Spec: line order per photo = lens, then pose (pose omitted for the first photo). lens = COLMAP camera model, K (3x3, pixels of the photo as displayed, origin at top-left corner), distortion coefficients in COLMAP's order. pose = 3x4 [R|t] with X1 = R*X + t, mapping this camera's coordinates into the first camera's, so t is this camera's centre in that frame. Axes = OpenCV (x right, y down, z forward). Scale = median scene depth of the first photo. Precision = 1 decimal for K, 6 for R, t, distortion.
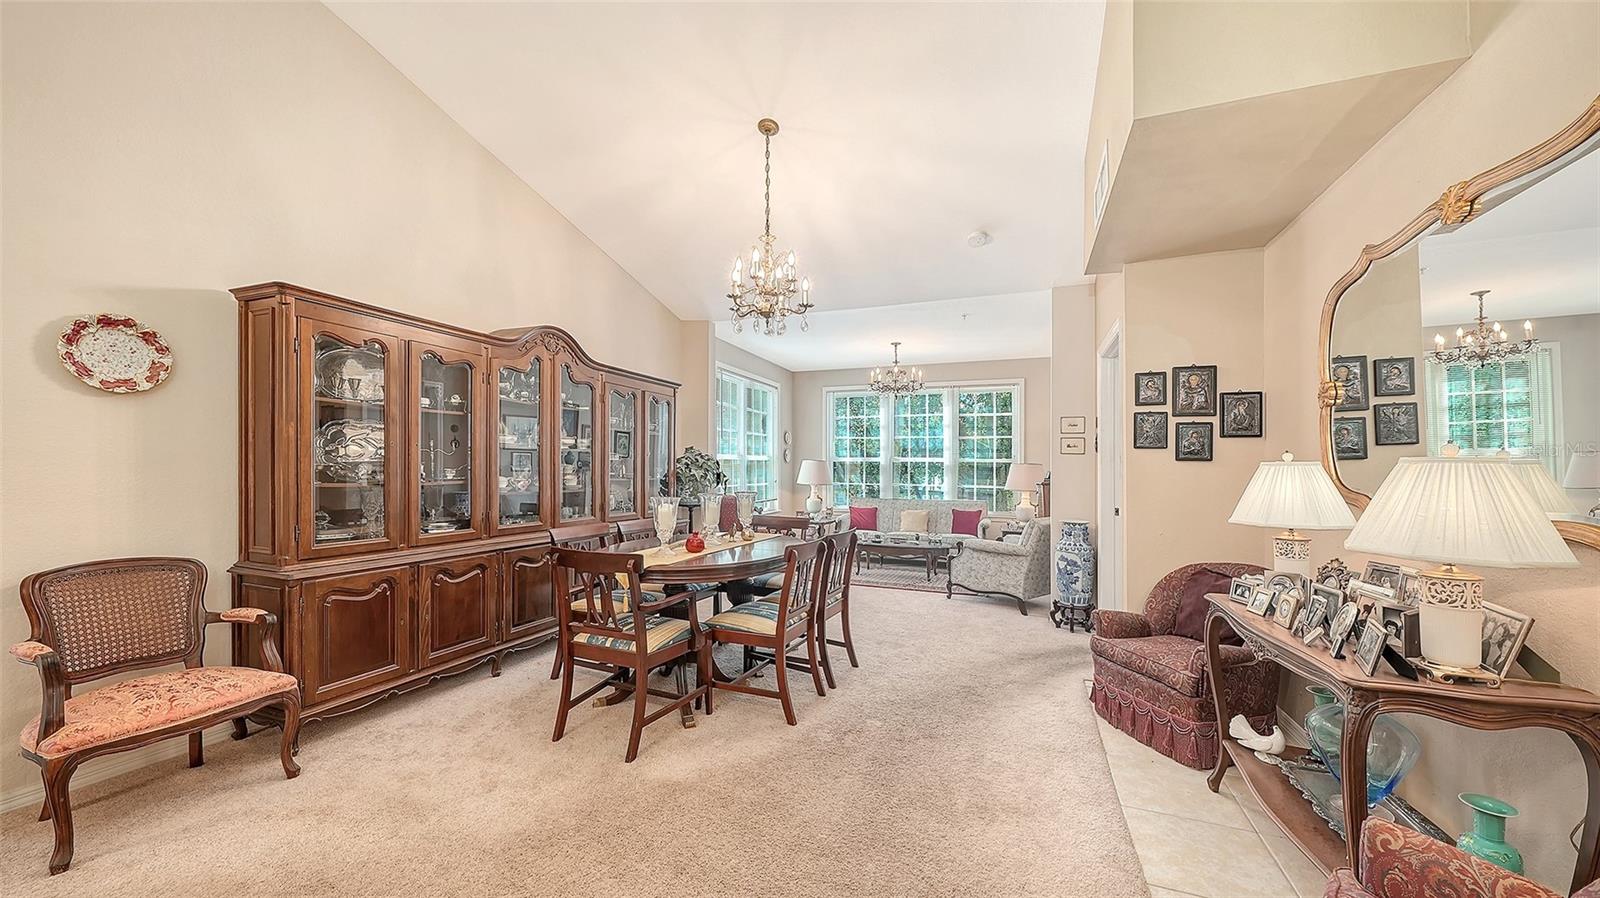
lens RADIAL K [[551.8, 0, 808.8], [0, 551.8, 471.6], [0, 0, 1]] dist [-0.005821, -0.000255]
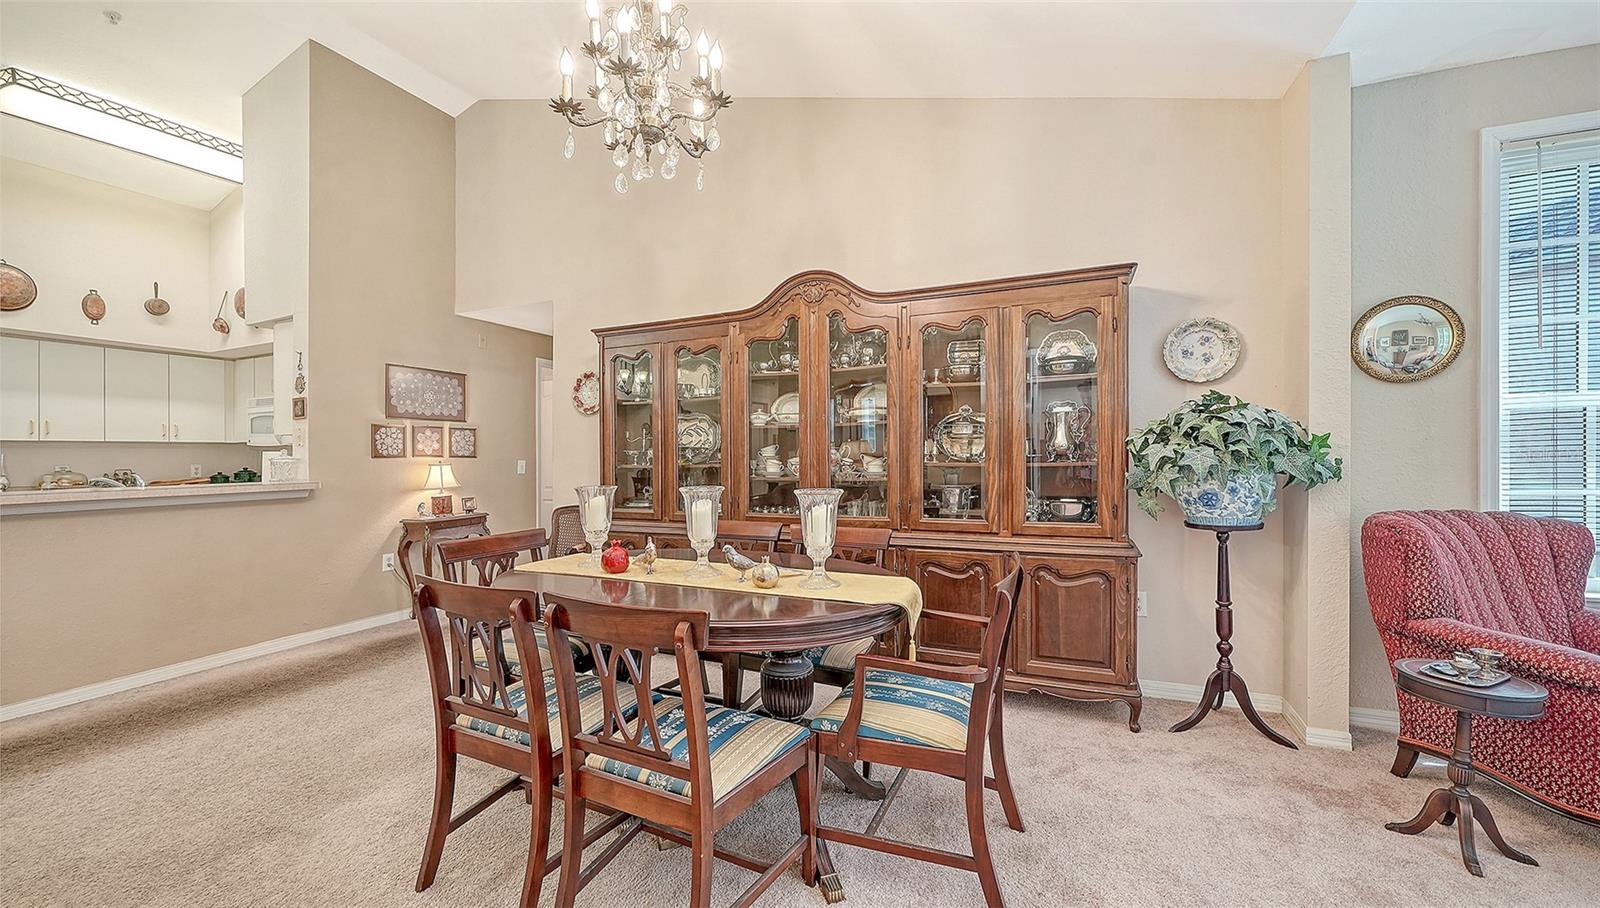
lens RADIAL K [[598.0, 0, 795.5], [0, 598.0, 454.2], [0, 0, 1]] dist [-0.015613, -0.000011]
pose [[-0.040516, -0.006267, -0.999159, 0.443265], [0.013070, 0.999891, -0.006802, 0.009908], [0.999093, -0.013334, -0.040430, 1.096335]]
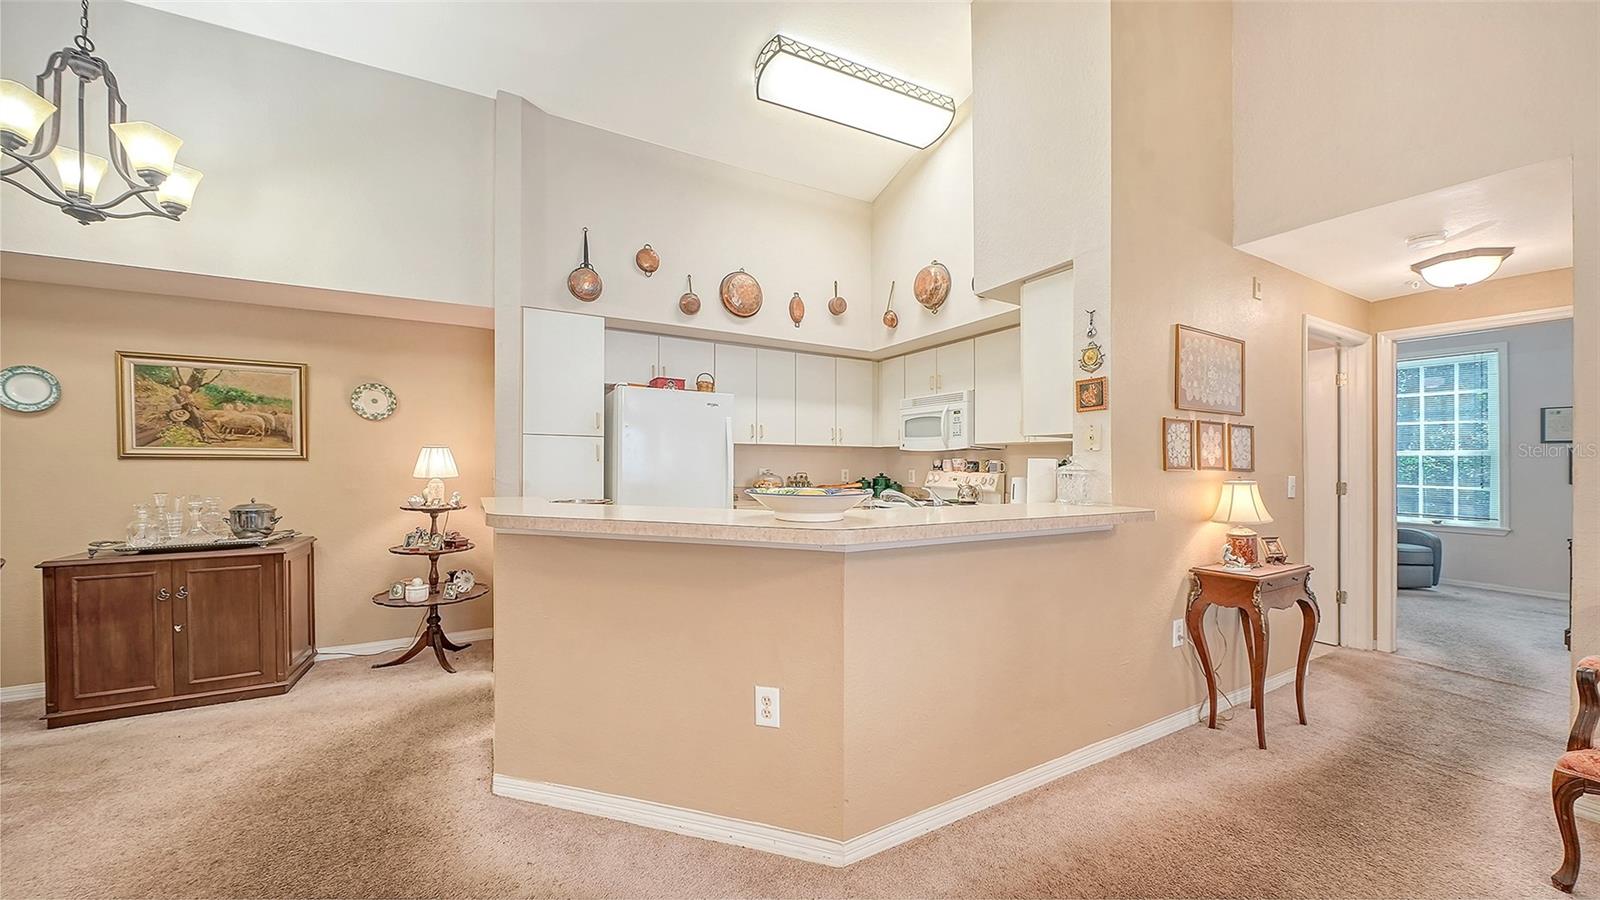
lens RADIAL K [[551.8, 0, 802.4], [0, 551.8, 458.0], [0, 0, 1]] dist [-0.005821, -0.000255]
pose [[-0.644191, -0.017038, -0.764675, 0.122665], [-0.011857, 0.999854, -0.012289, -0.004259], [0.764773, 0.001150, -0.644299, 0.270098]]
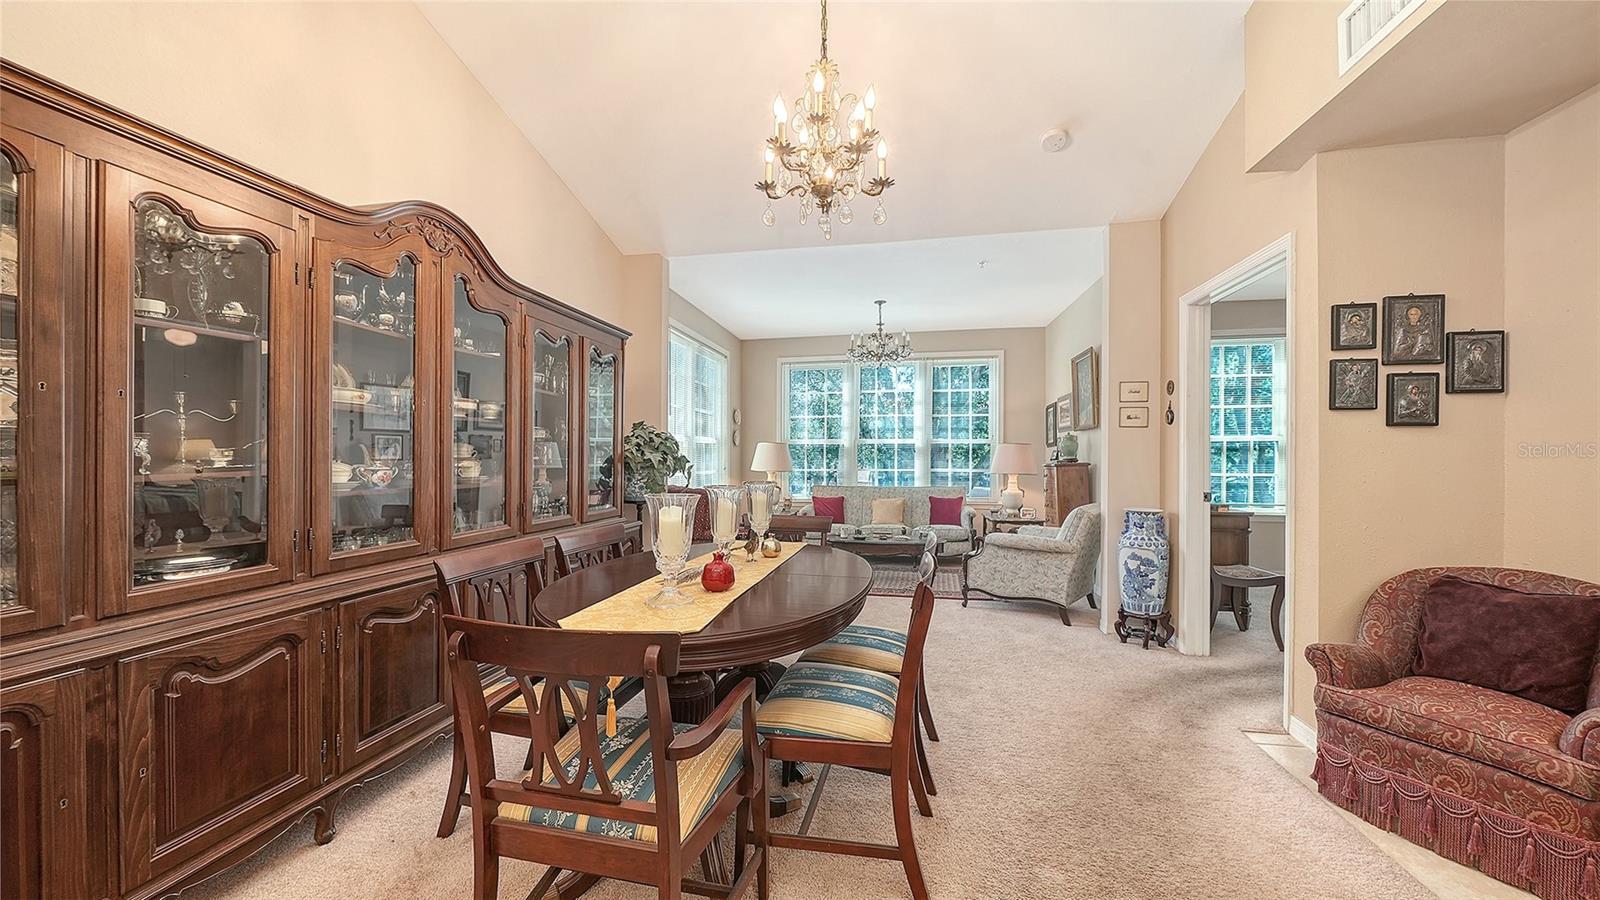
lens RADIAL K [[551.8, 0, 805.8], [0, 551.8, 447.6], [0, 0, 1]] dist [-0.005821, -0.000255]
pose [[0.986186, -0.009736, 0.165356, -0.187899], [0.013053, 0.999735, -0.018983, 0.010521], [-0.165127, 0.020879, 0.986051, 0.381140]]
